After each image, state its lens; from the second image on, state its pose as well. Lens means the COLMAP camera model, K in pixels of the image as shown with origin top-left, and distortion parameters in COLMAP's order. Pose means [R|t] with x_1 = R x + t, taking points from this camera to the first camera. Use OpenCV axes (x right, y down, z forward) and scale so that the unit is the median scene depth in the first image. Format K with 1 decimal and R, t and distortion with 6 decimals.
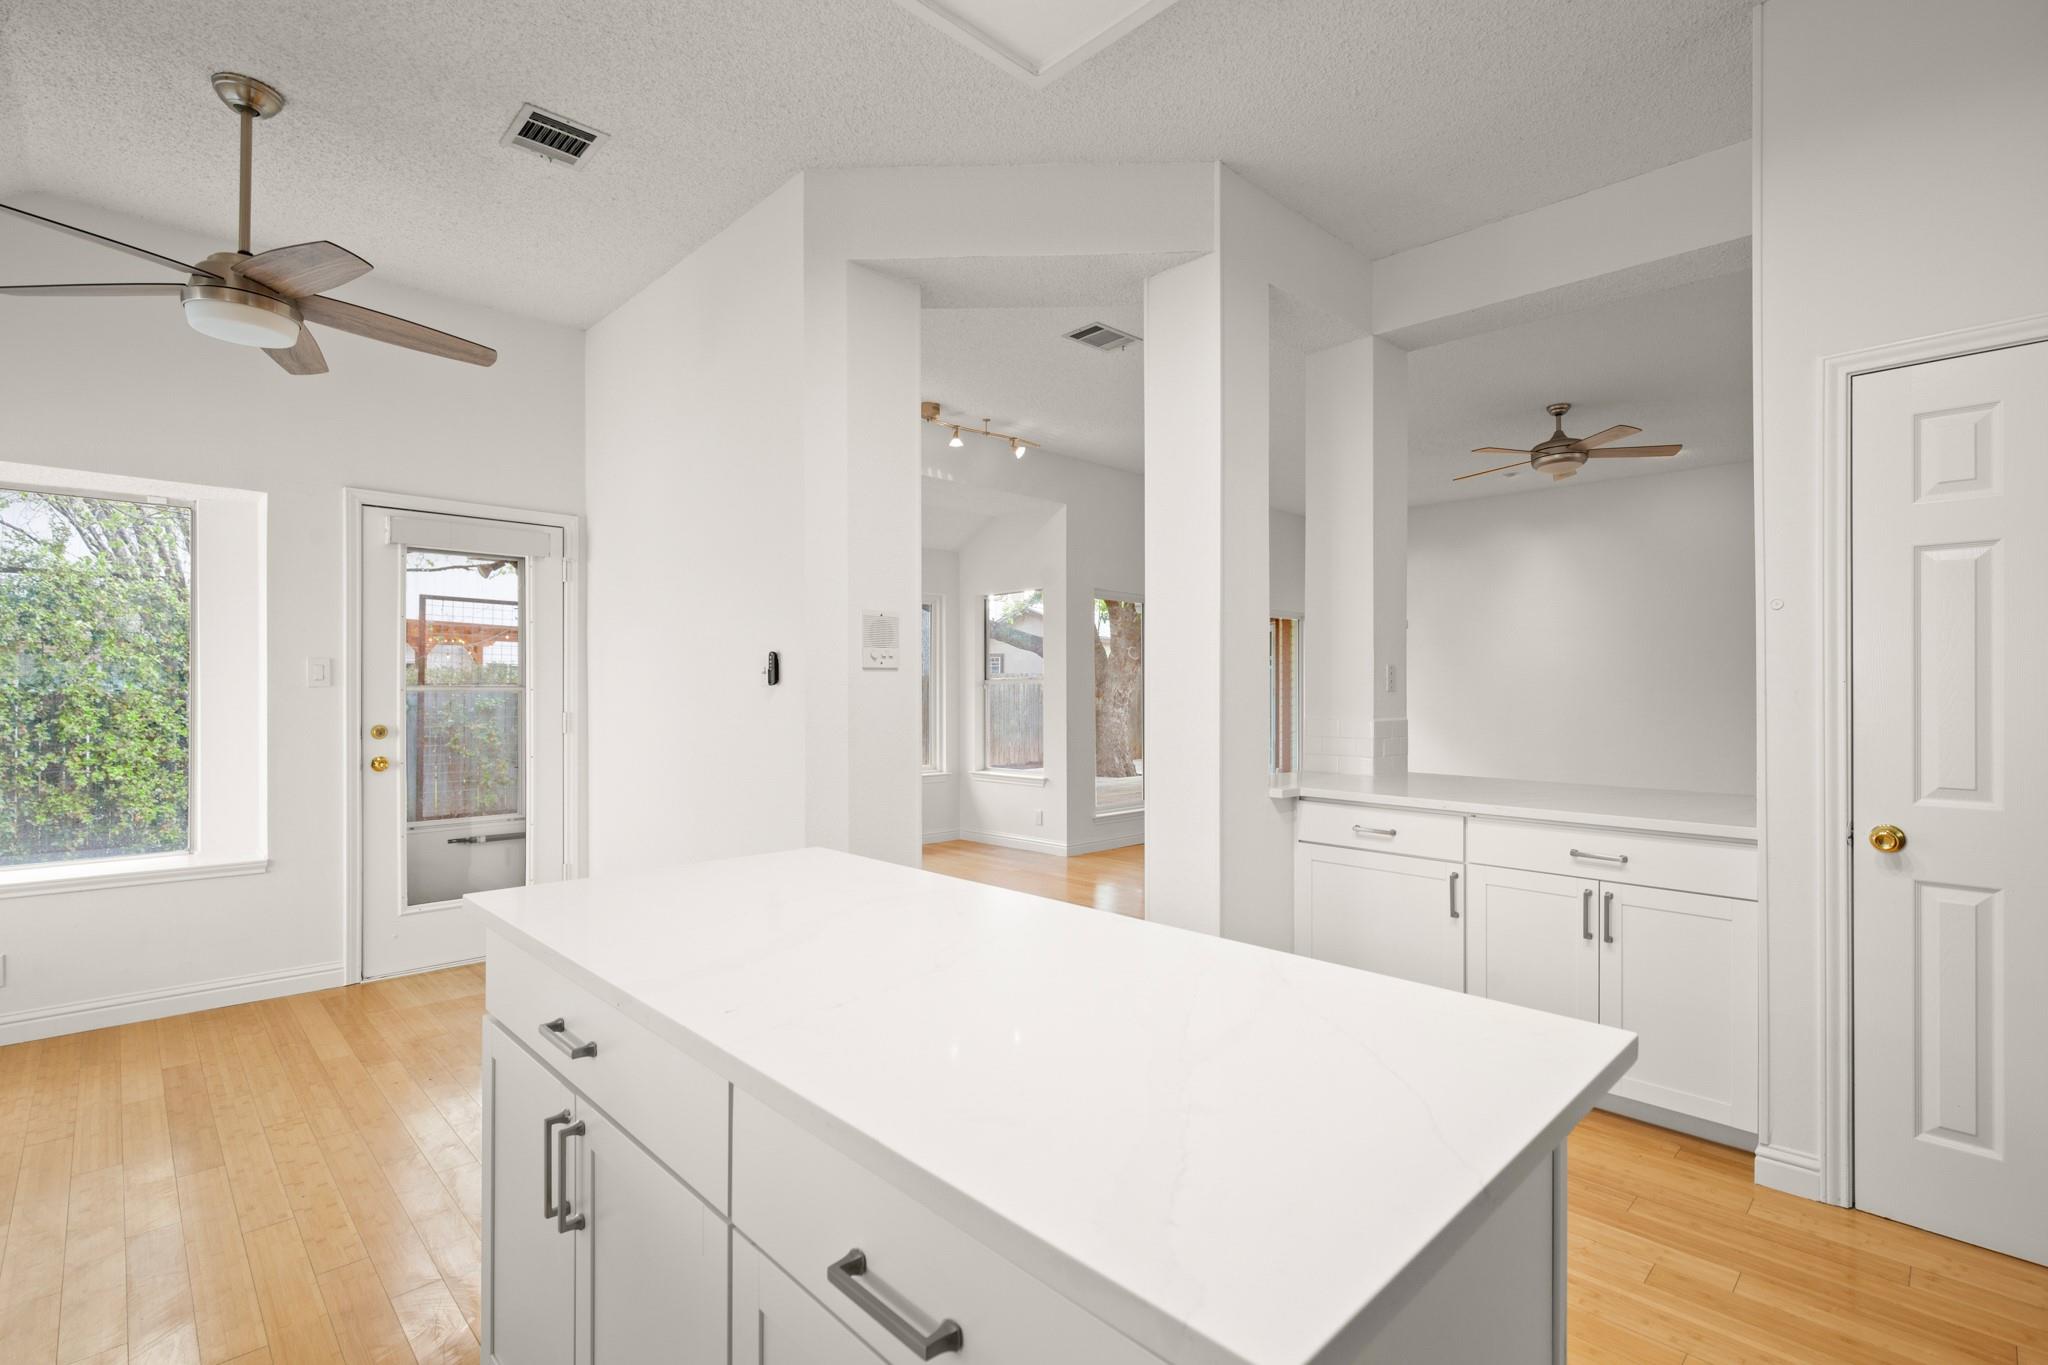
lens RADIAL K [[918.4, 0, 1049.7], [0, 918.4, 690.8], [0, 0, 1]] dist [0.001213, 0.000168]
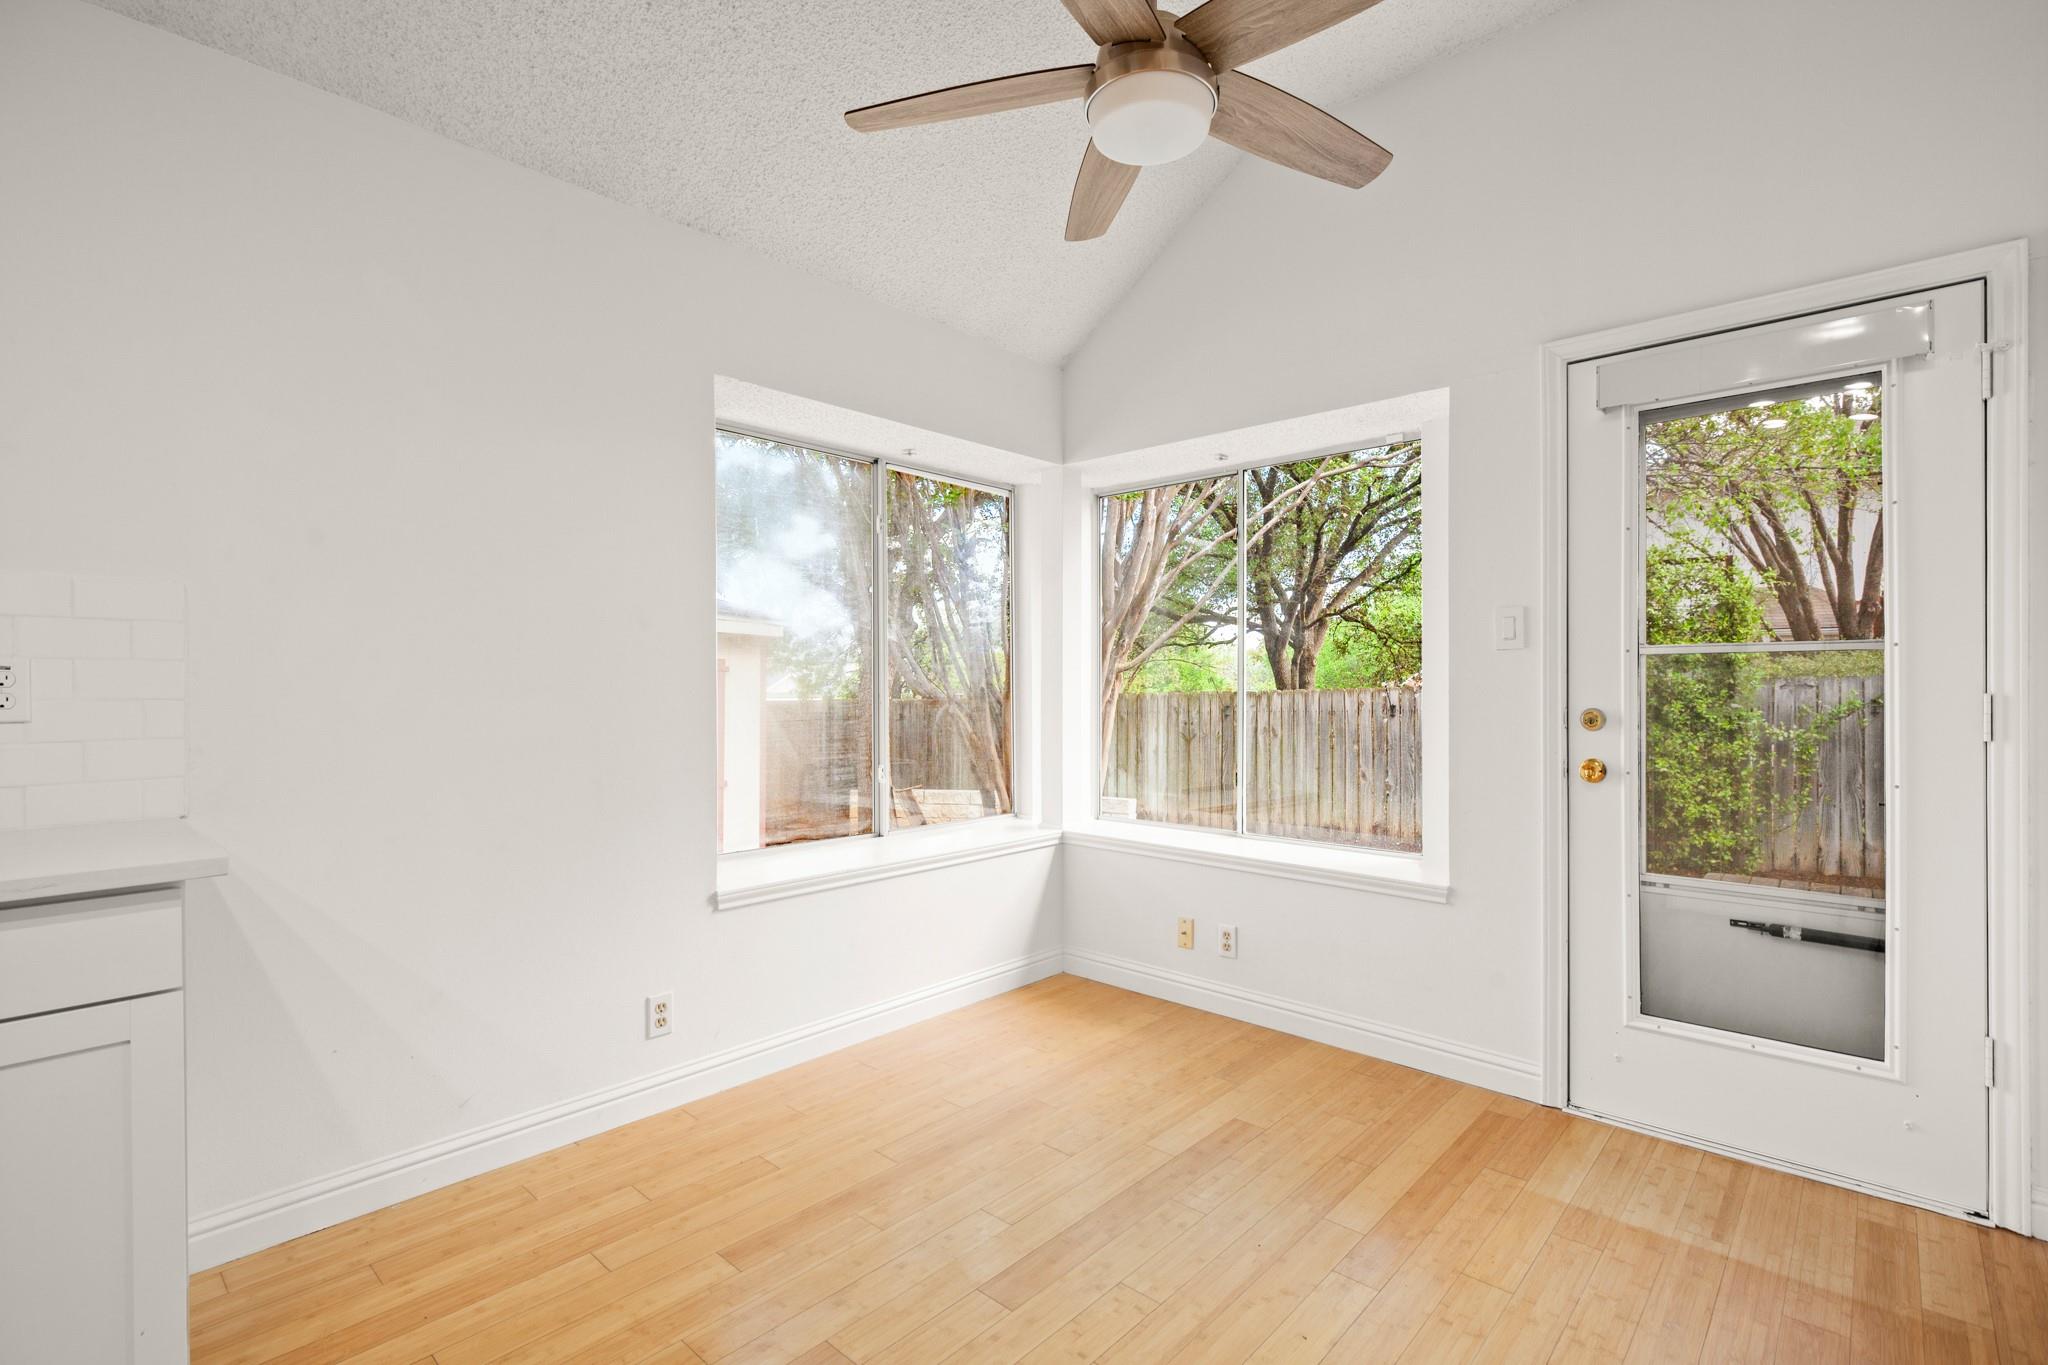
lens RADIAL K [[934.6, 0, 1031.2], [0, 934.6, 704.8], [0, 0, 1]] dist [-0.001098, 0.000256]
pose [[0.037763, 0.013136, -0.999200, -0.117491], [-0.000115, 0.999914, 0.013141, 0.027410], [0.999287, -0.000382, 0.037762, 0.612178]]
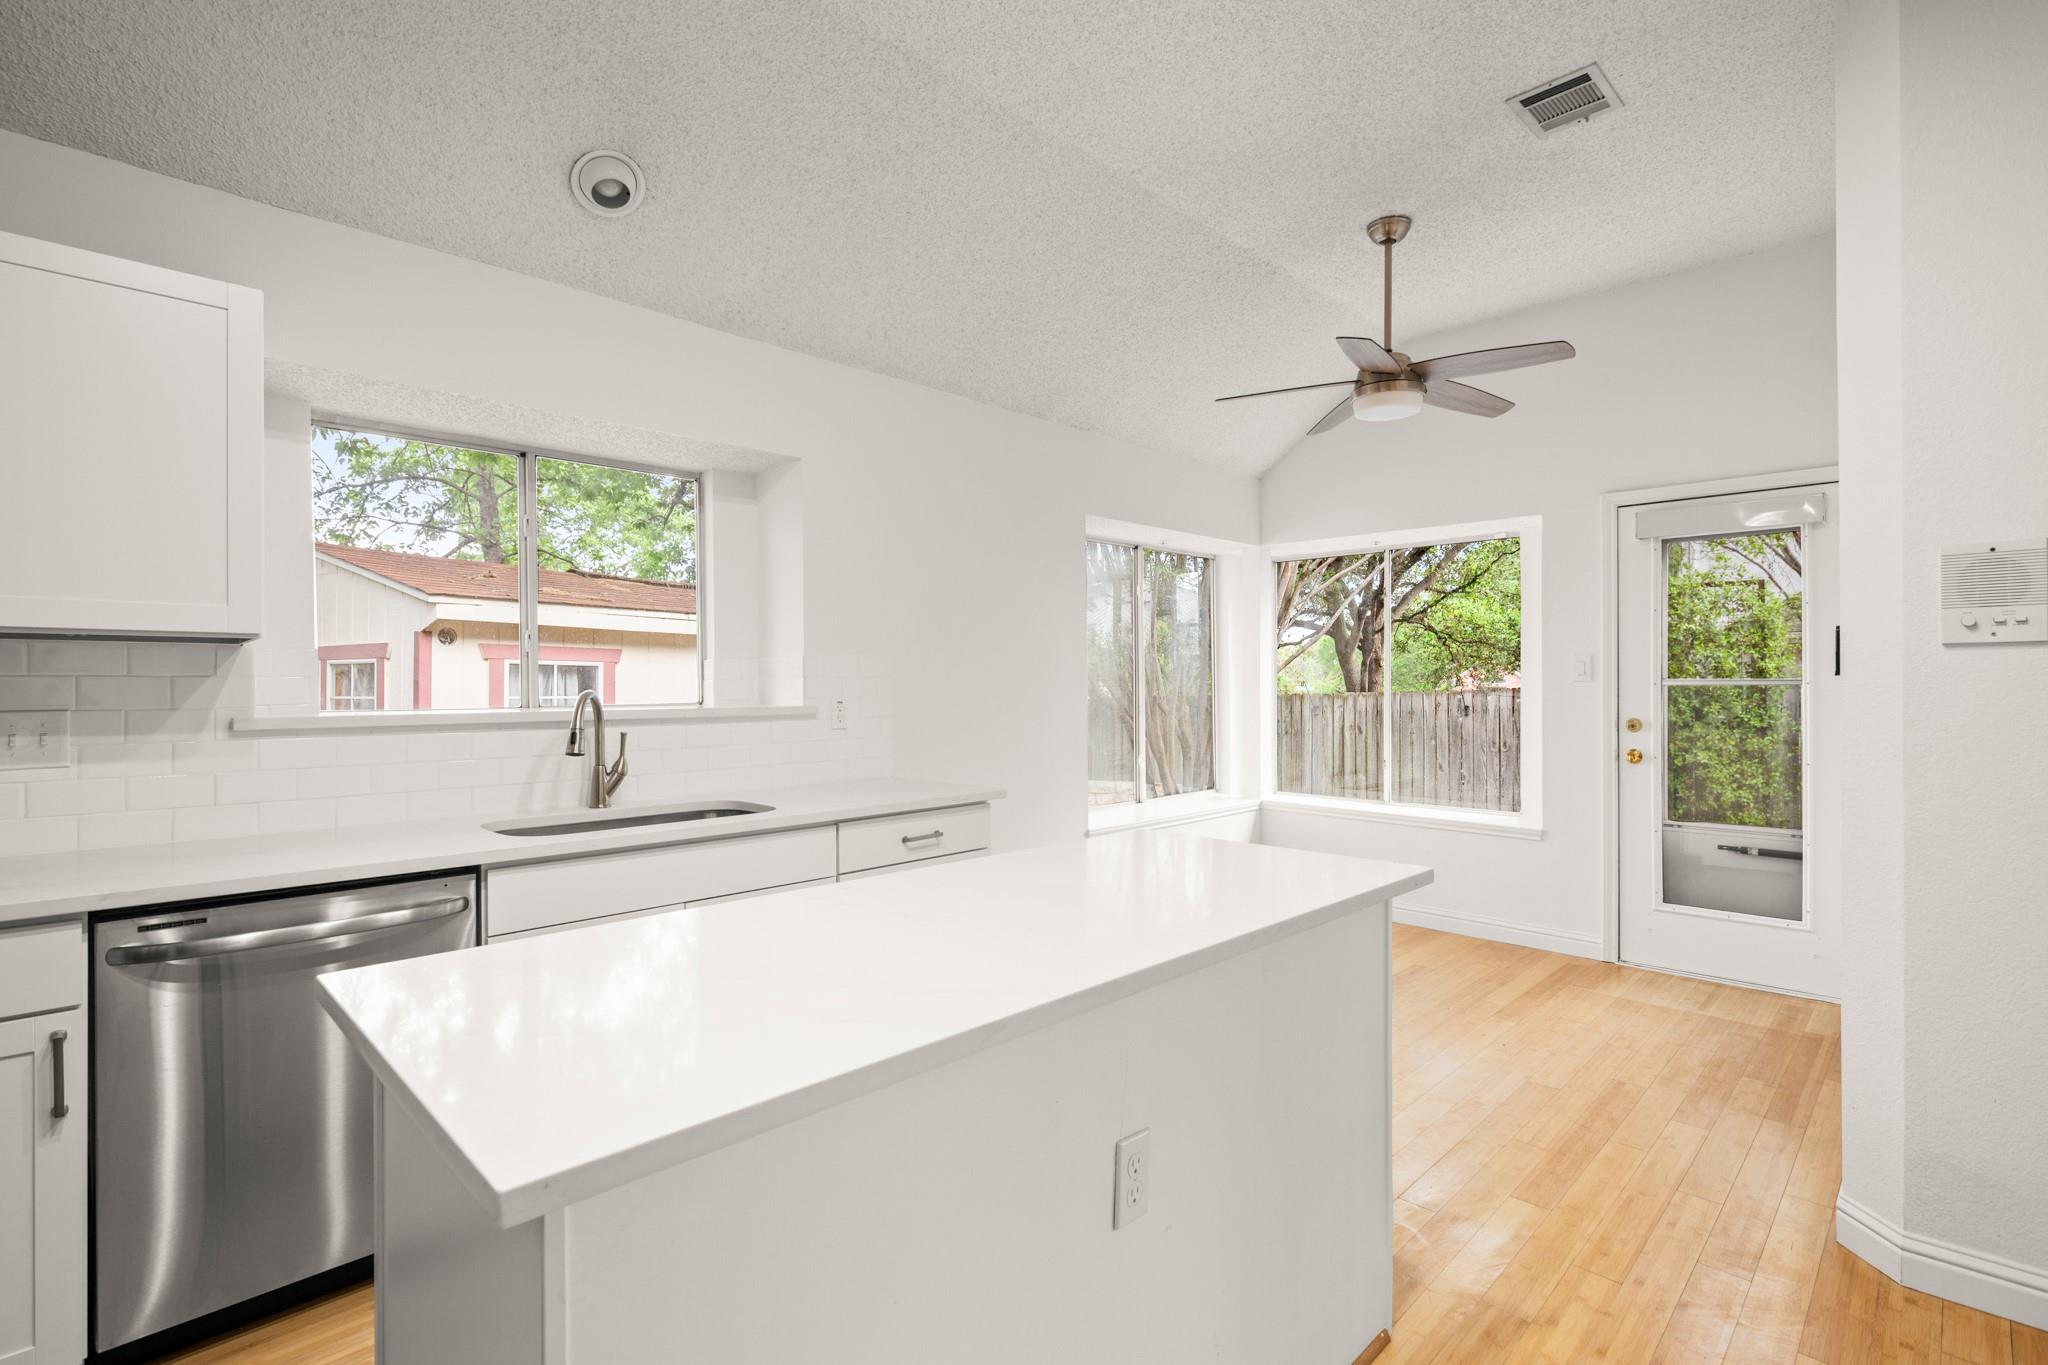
lens RADIAL K [[948.5, 0, 1030.5], [0, 948.5, 699.5], [0, 0, 1]] dist [-0.001038, -0.000089]
pose [[-0.000449, 0.013308, -0.999911, 0.333482], [0.002063, 0.999909, 0.013307, 0.000906], [0.999998, -0.002057, -0.000477, 0.337071]]
